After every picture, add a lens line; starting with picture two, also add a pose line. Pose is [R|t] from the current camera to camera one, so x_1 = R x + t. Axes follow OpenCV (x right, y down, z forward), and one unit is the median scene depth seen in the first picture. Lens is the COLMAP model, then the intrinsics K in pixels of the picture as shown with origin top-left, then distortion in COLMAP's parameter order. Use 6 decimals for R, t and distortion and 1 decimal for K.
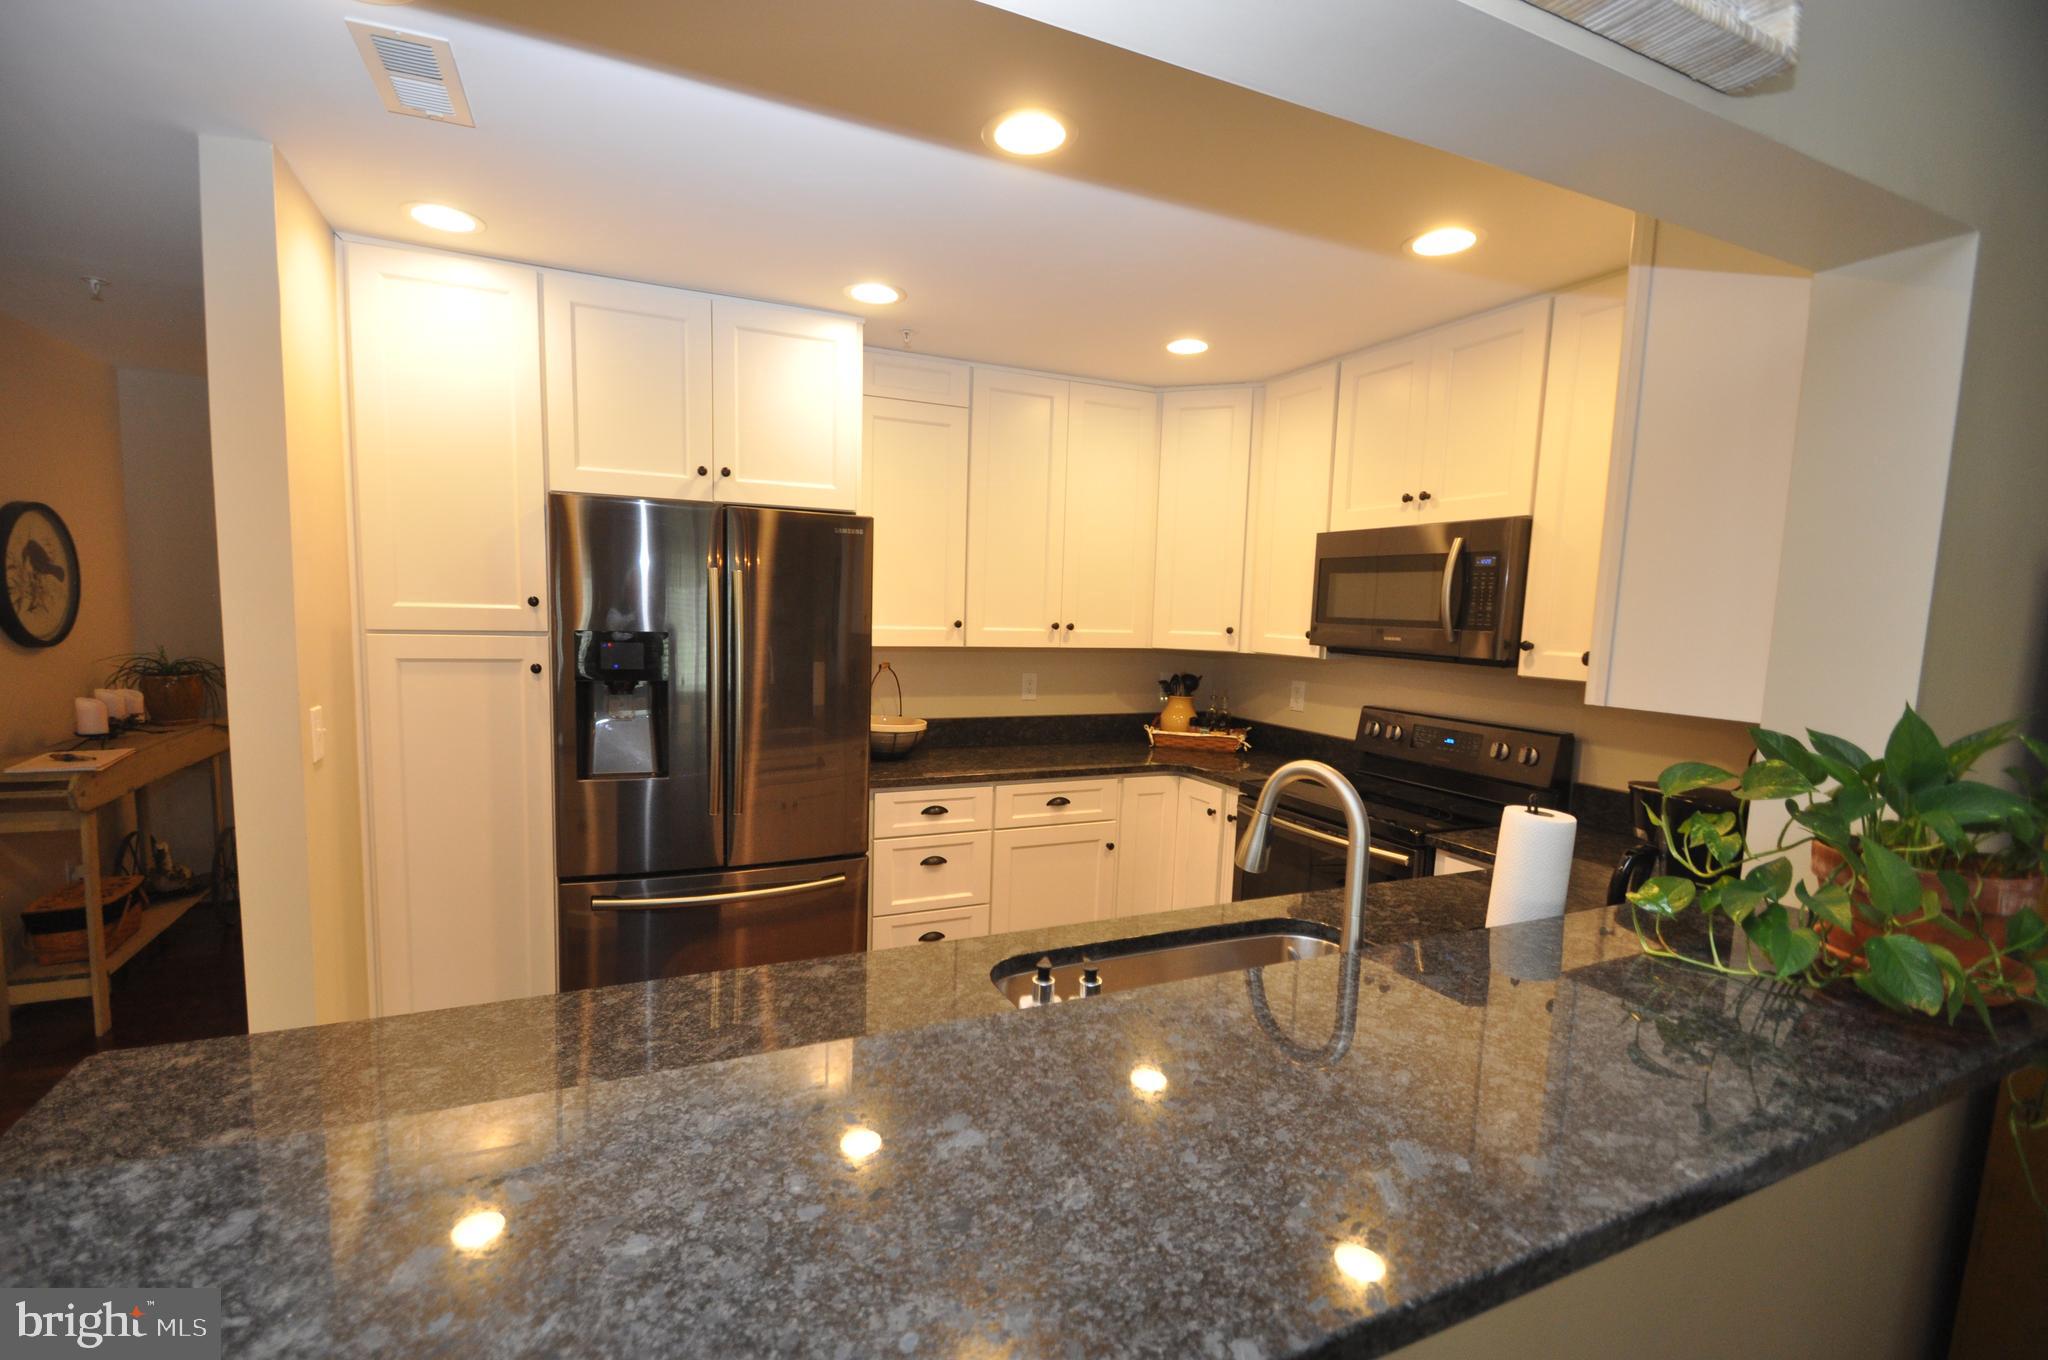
lens RADIAL K [[888.4, 0, 987.2], [0, 888.4, 698.3], [0, 0, 1]] dist [0.007908, -0.009221]
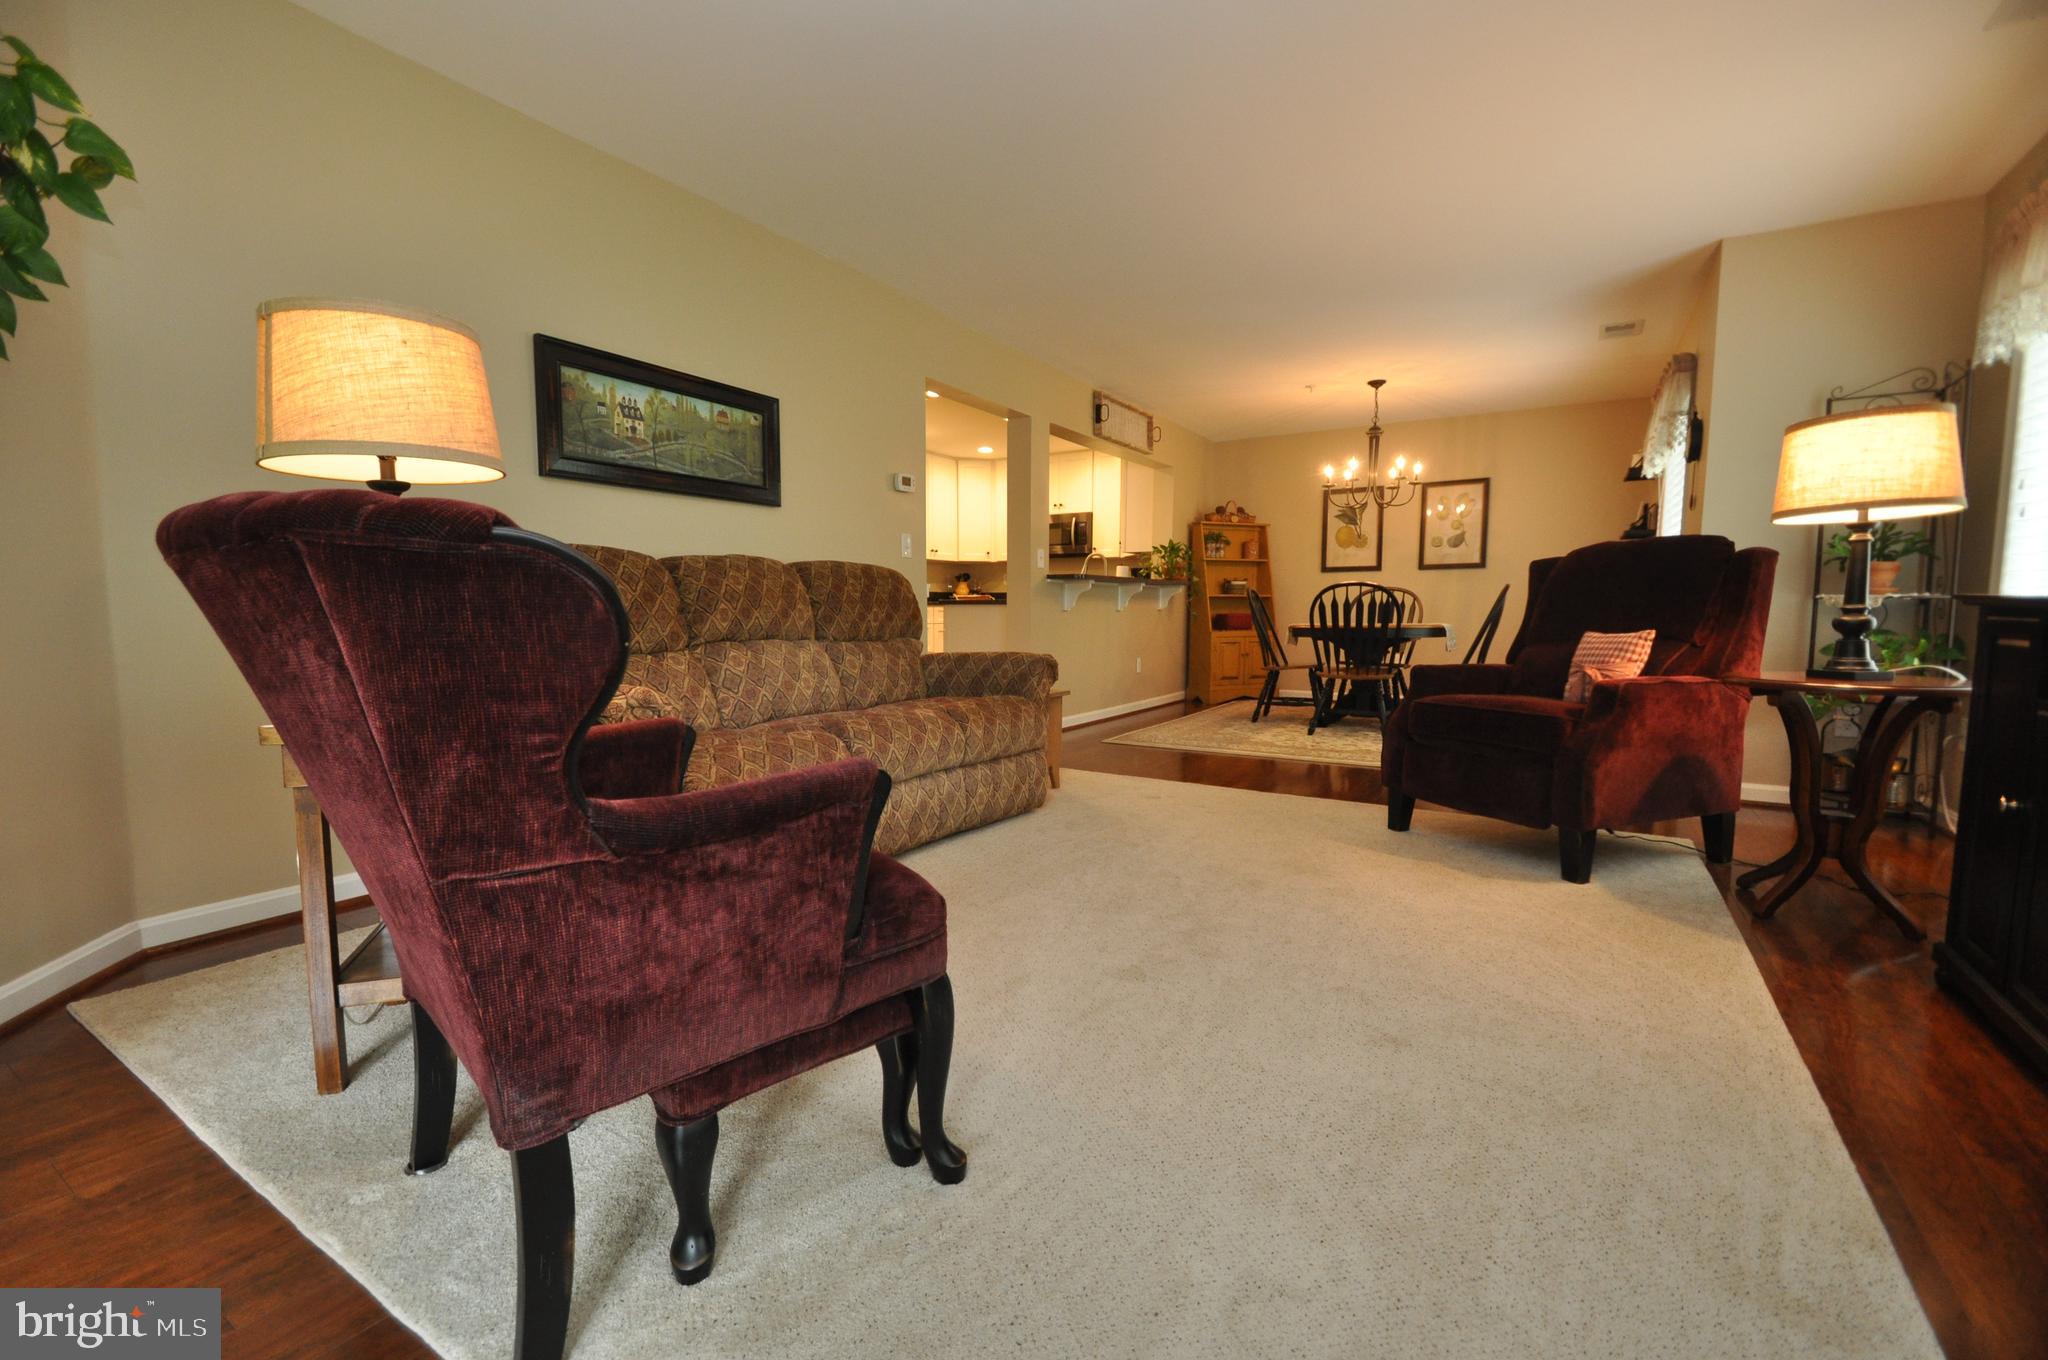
lens RADIAL K [[888.4, 0, 985.2], [0, 888.4, 695.2], [0, 0, 1]] dist [0.007908, -0.009221]
pose [[0.834666, -0.084372, 0.544256, -1.368669], [0.082950, 0.996182, 0.027220, 0.308351], [-0.544475, 0.022427, 0.838477, -1.356641]]
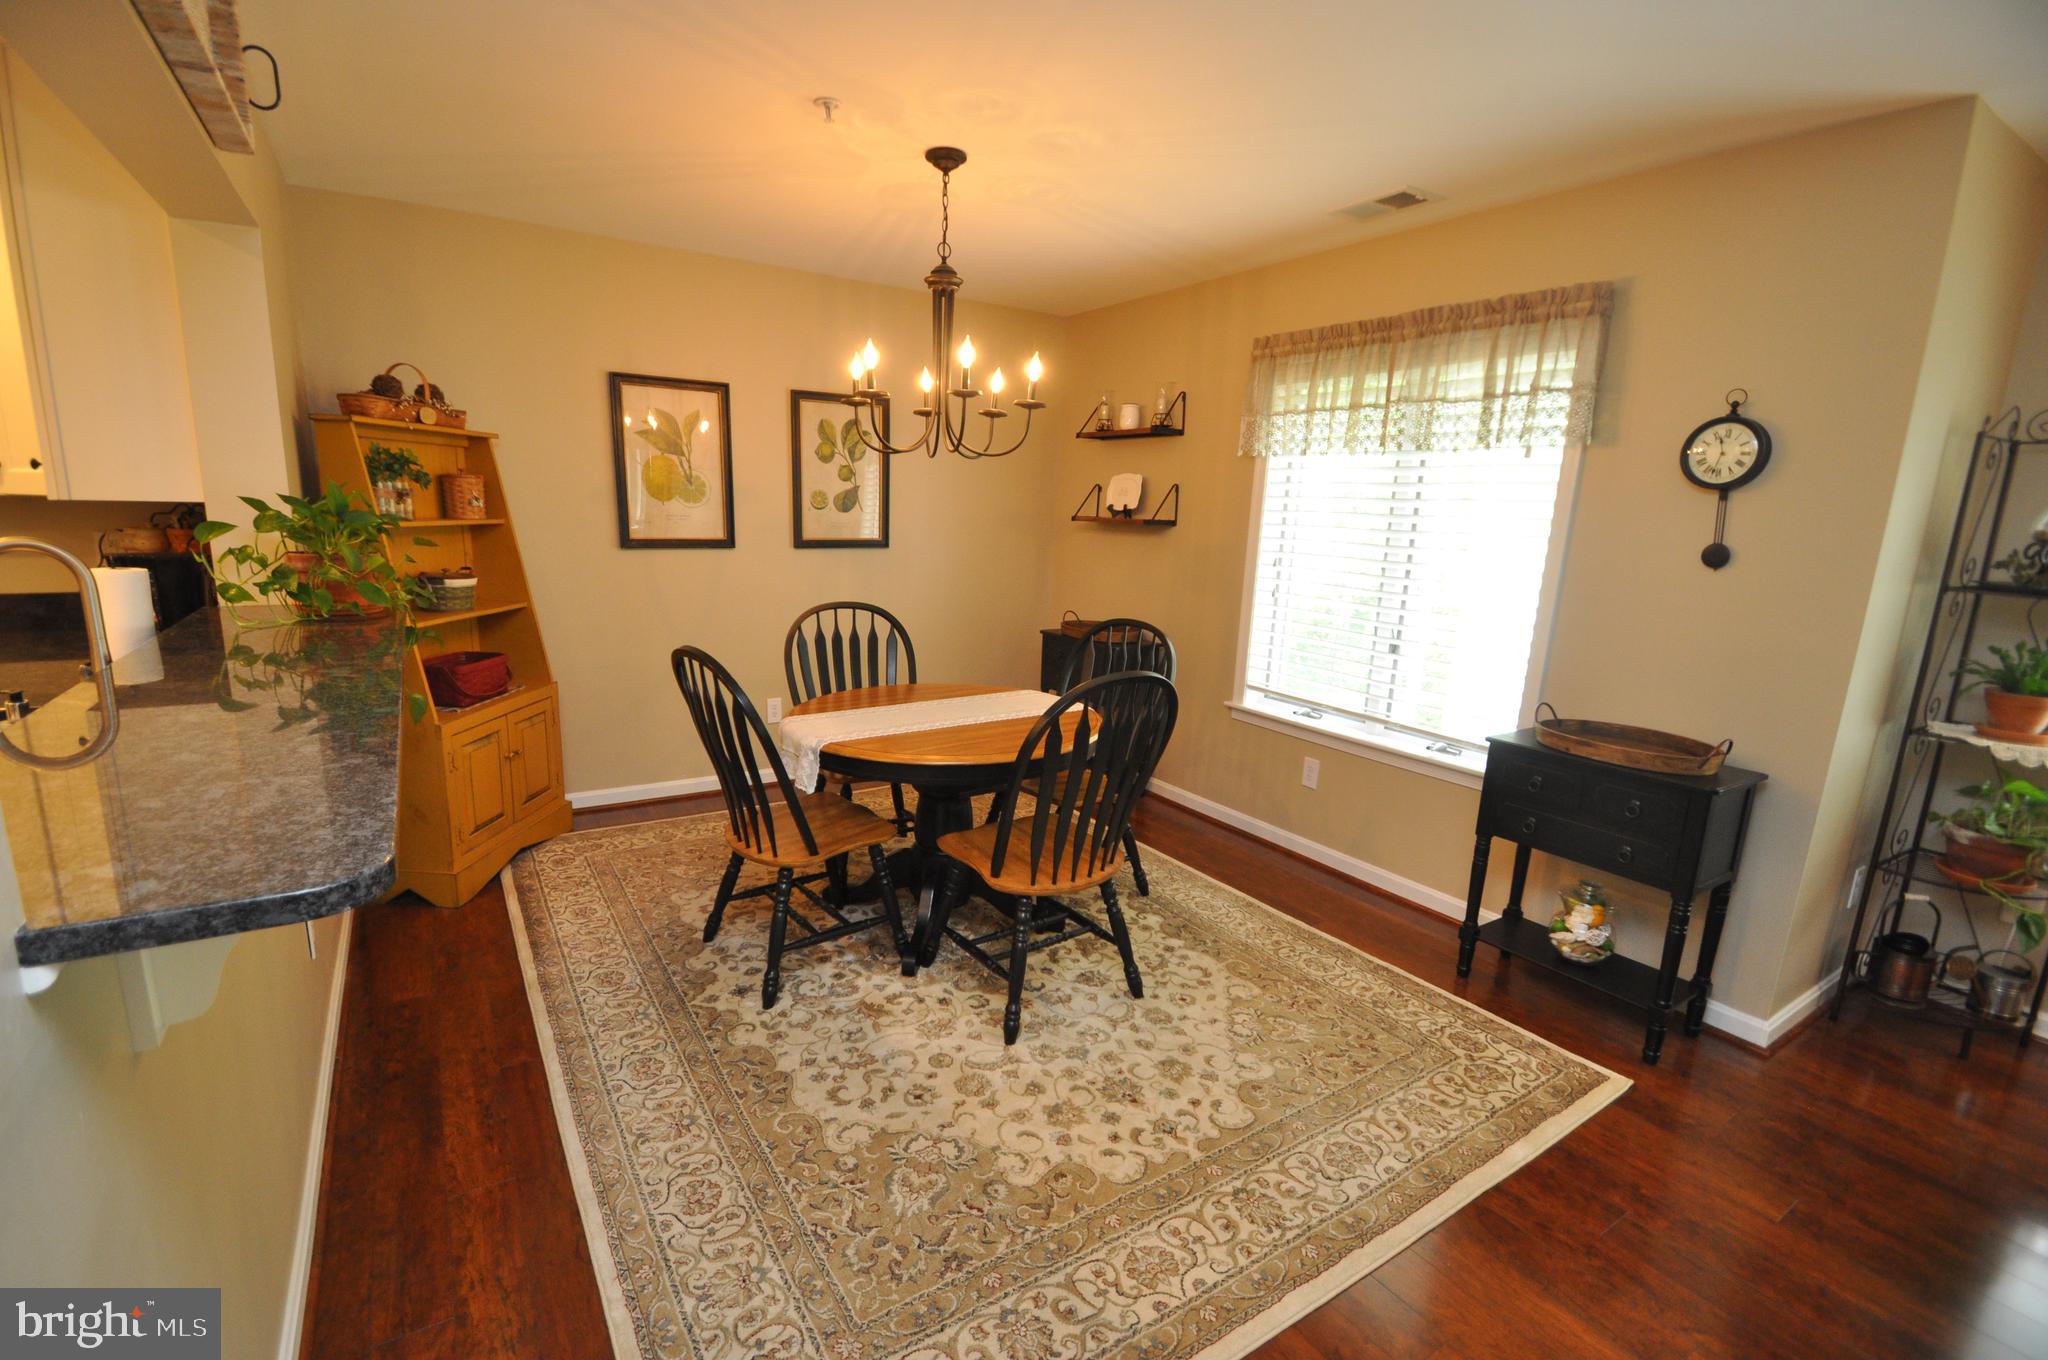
lens RADIAL K [[888.4, 0, 983.6], [0, 888.4, 696.7], [0, 0, 1]] dist [0.007908, -0.009221]
pose [[-0.134805, -0.245277, 0.960035, -0.450158], [0.065550, 0.964549, 0.255634, 0.023975], [-0.988702, 0.097391, -0.113948, -0.093845]]
